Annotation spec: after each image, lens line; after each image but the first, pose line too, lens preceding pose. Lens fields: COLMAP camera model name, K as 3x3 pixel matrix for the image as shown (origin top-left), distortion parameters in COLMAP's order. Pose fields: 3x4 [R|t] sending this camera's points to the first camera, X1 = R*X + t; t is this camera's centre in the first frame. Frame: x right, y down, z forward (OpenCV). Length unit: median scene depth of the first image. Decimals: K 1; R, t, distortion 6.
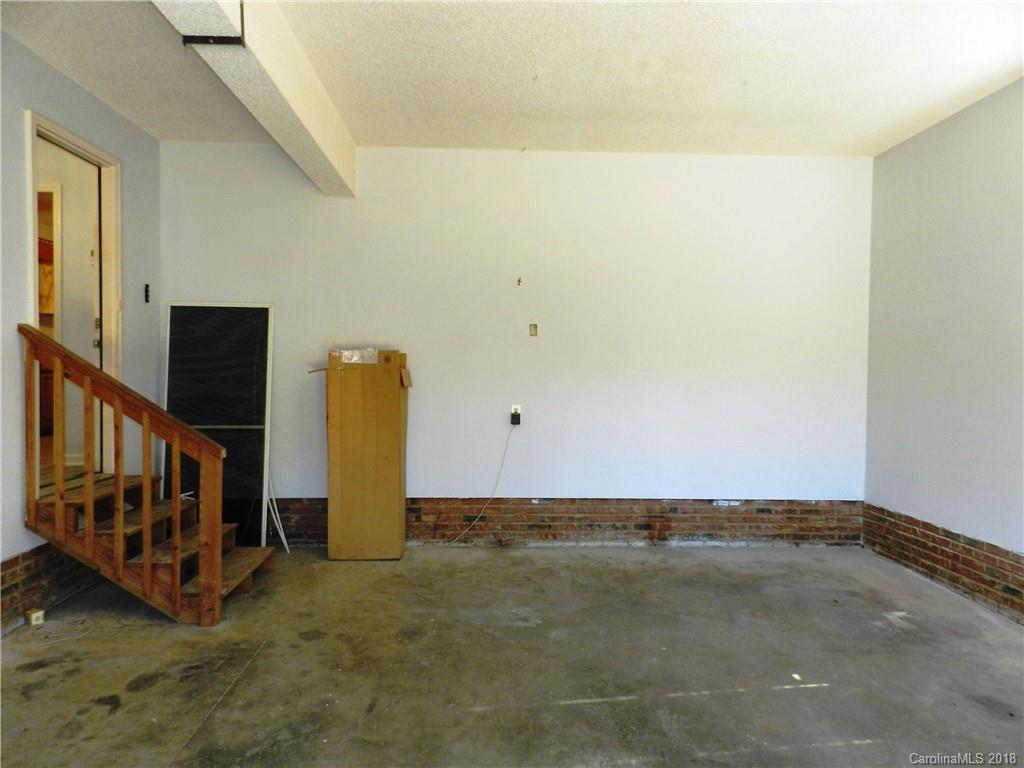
lens RADIAL K [[699.0, 0, 515.7], [0, 699.0, 386.3], [0, 0, 1]] dist [0.030287, -0.003086]
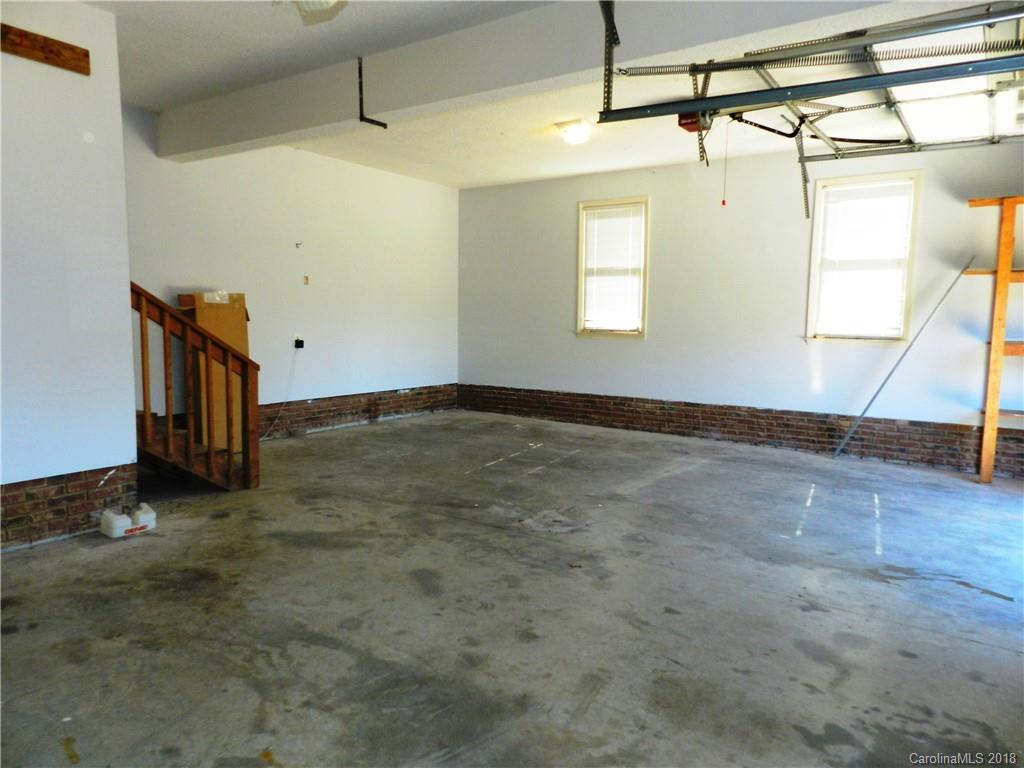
lens RADIAL K [[699.0, 0, 509.5], [0, 699.0, 382.8], [0, 0, 1]] dist [0.030287, -0.003086]
pose [[0.603441, -0.079180, 0.793467, -0.854355], [0.013180, 0.995912, 0.089359, 0.004021], [-0.797299, -0.043465, 0.602018, -0.183710]]
